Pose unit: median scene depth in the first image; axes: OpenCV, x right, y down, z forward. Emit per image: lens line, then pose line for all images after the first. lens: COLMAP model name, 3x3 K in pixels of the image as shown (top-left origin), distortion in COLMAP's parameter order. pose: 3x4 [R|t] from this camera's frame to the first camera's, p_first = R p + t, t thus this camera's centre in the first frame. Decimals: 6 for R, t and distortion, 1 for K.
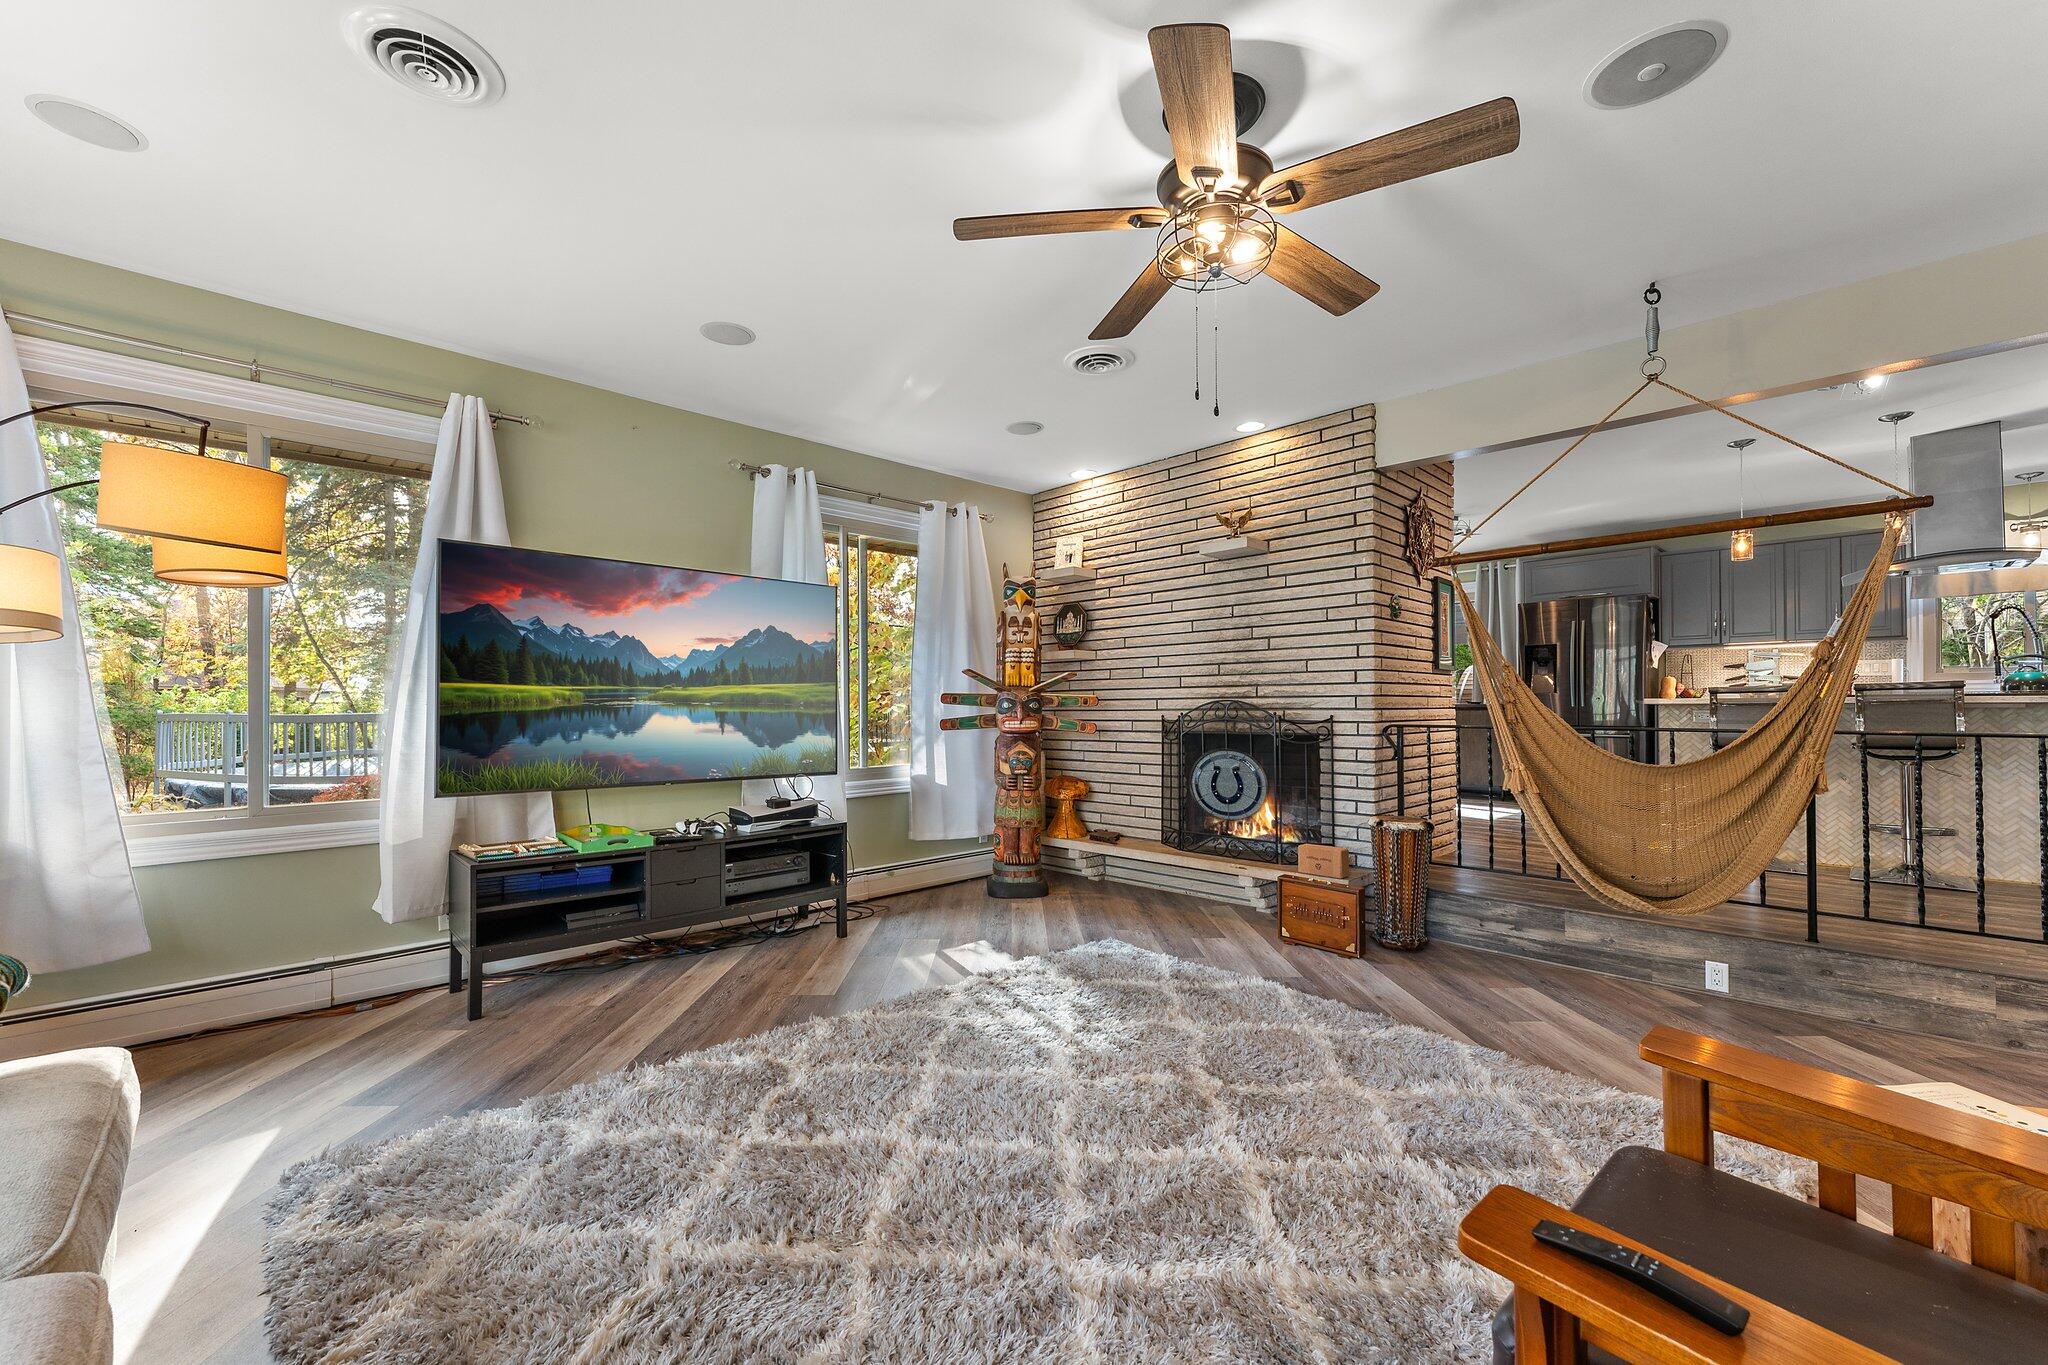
lens RADIAL K [[821.7, 0, 1023.4], [0, 821.7, 703.6], [0, 0, 1]] dist [0.000704, 0.000419]
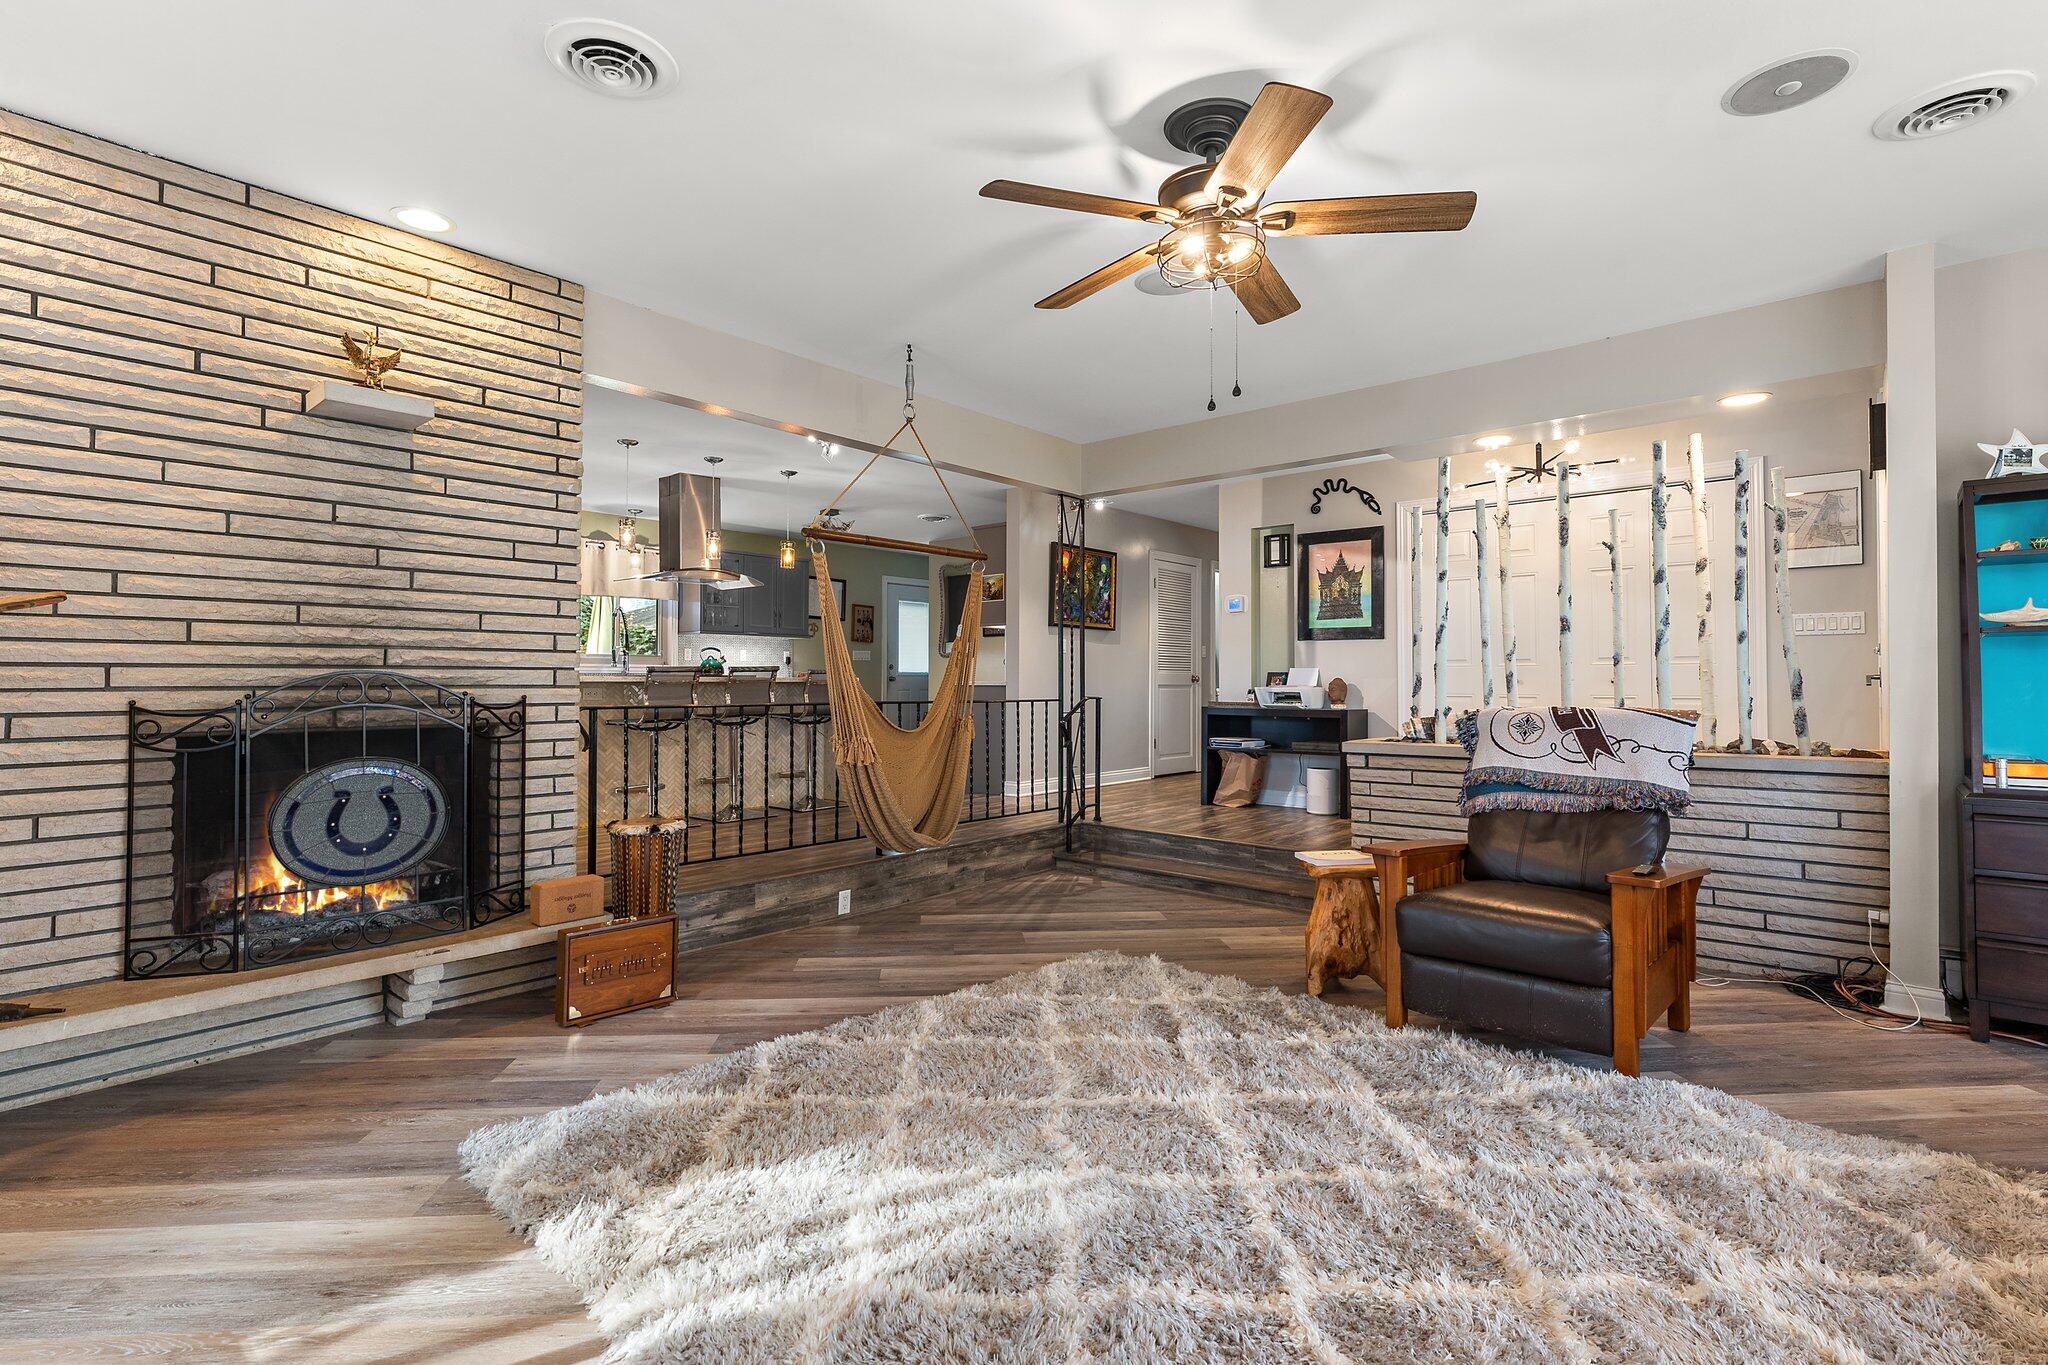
lens RADIAL K [[961.1, 0, 1014.9], [0, 961.1, 667.6], [0, 0, 1]] dist [-0.011975, -0.000718]
pose [[-0.076712, 0.019805, 0.996857, -0.482473], [-0.002905, 0.999794, -0.020087, 0.005874], [-0.997049, -0.004437, -0.076639, 0.661178]]
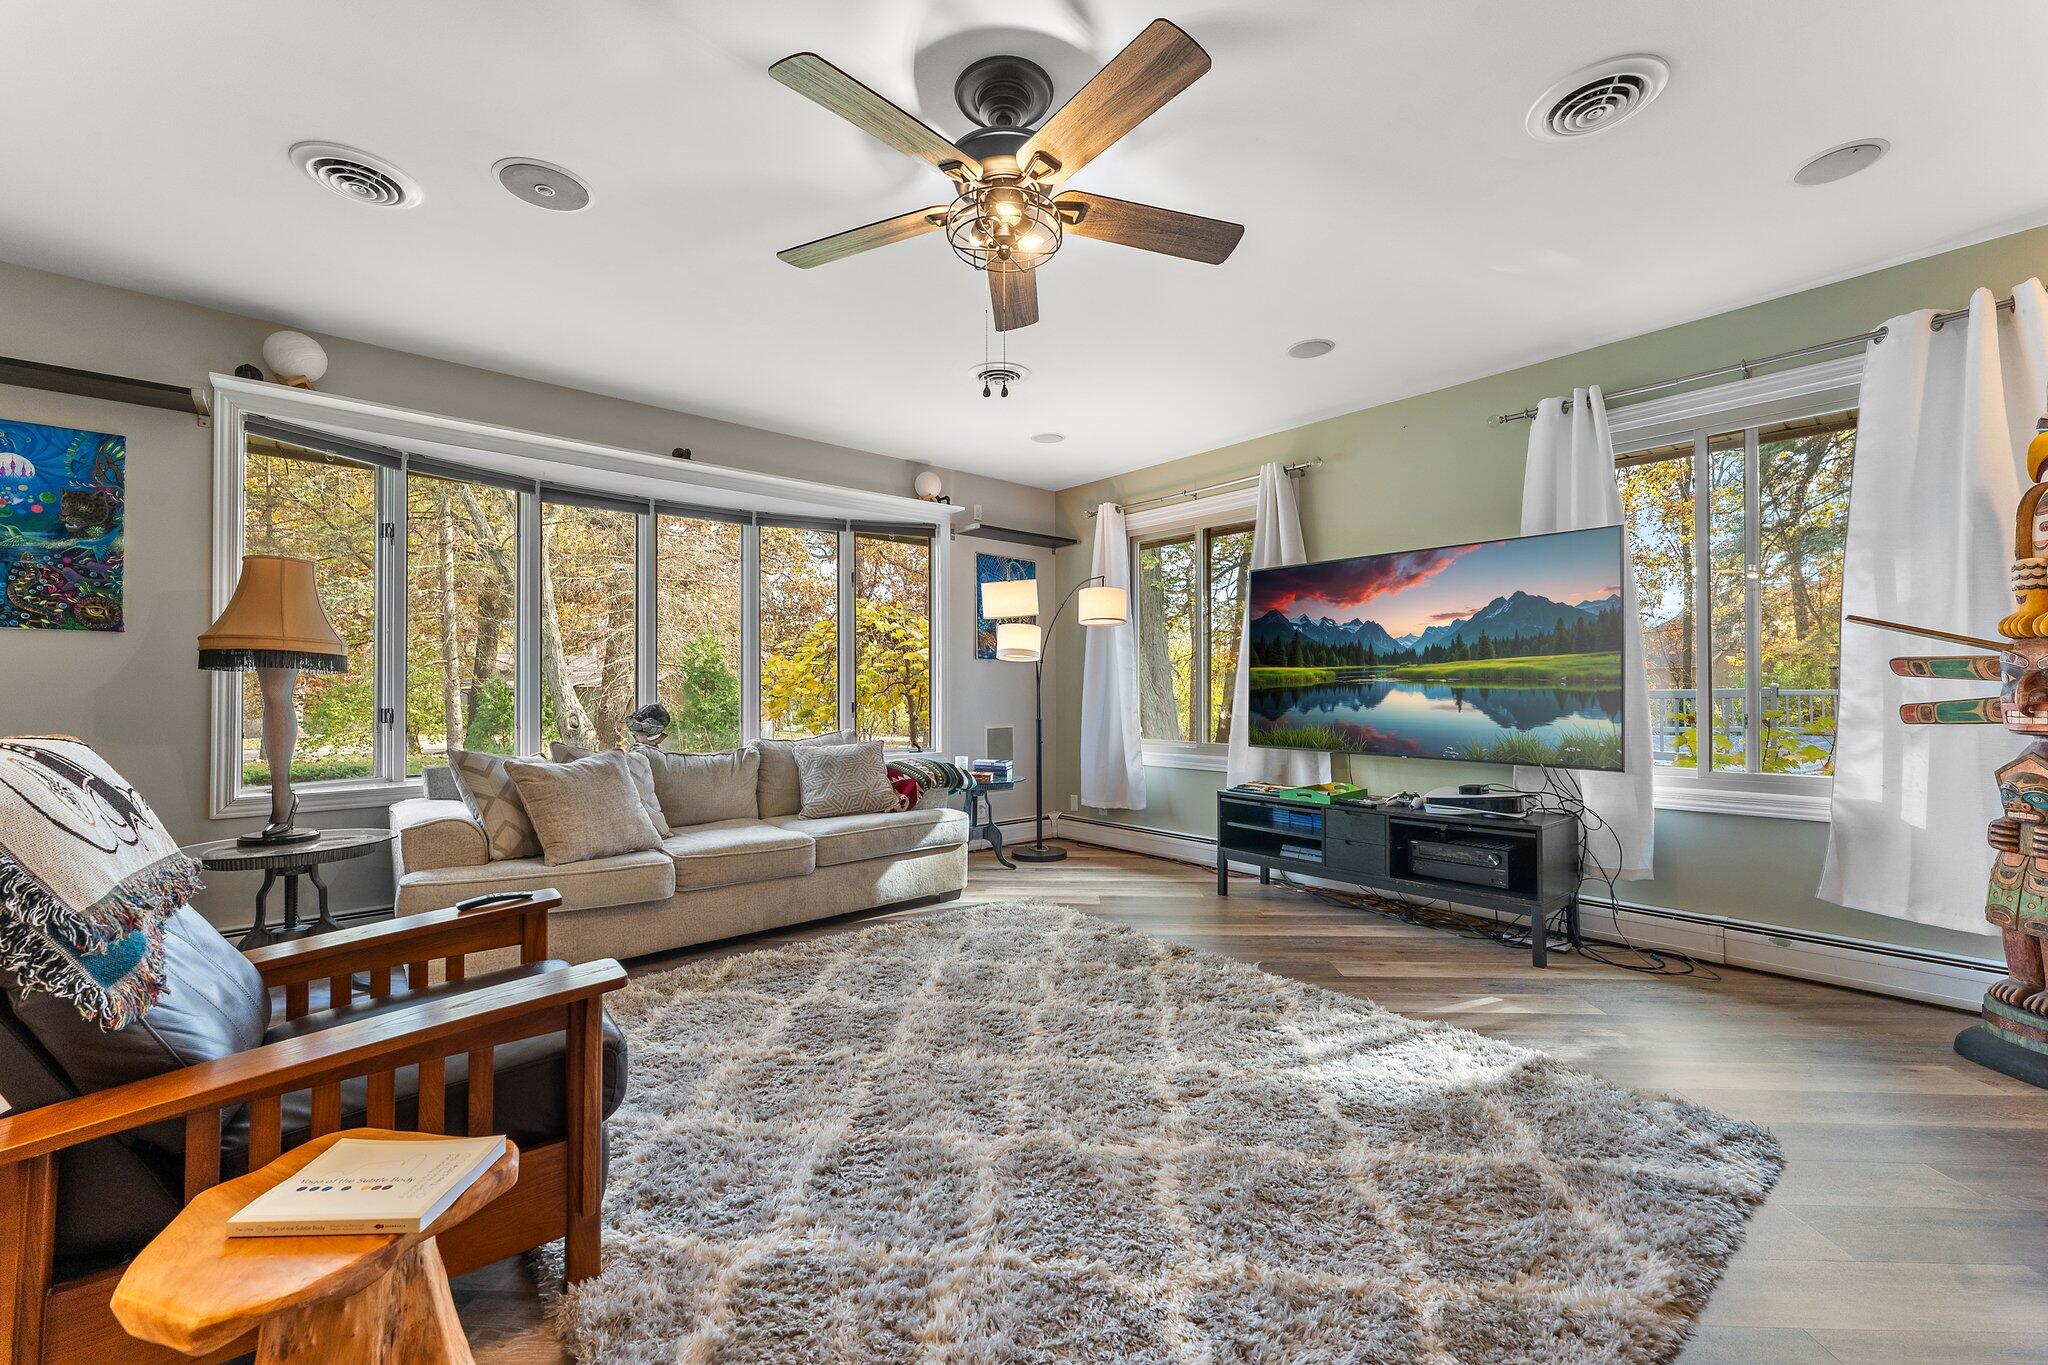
lens RADIAL K [[821.7, 0, 1018.6], [0, 821.7, 686.8], [0, 0, 1]] dist [0.000704, 0.000419]
pose [[-0.053942, -0.000180, -0.998544, 0.612567], [0.005873, 0.999983, -0.000497, 0.005313], [0.998527, -0.005892, -0.053940, 0.525598]]
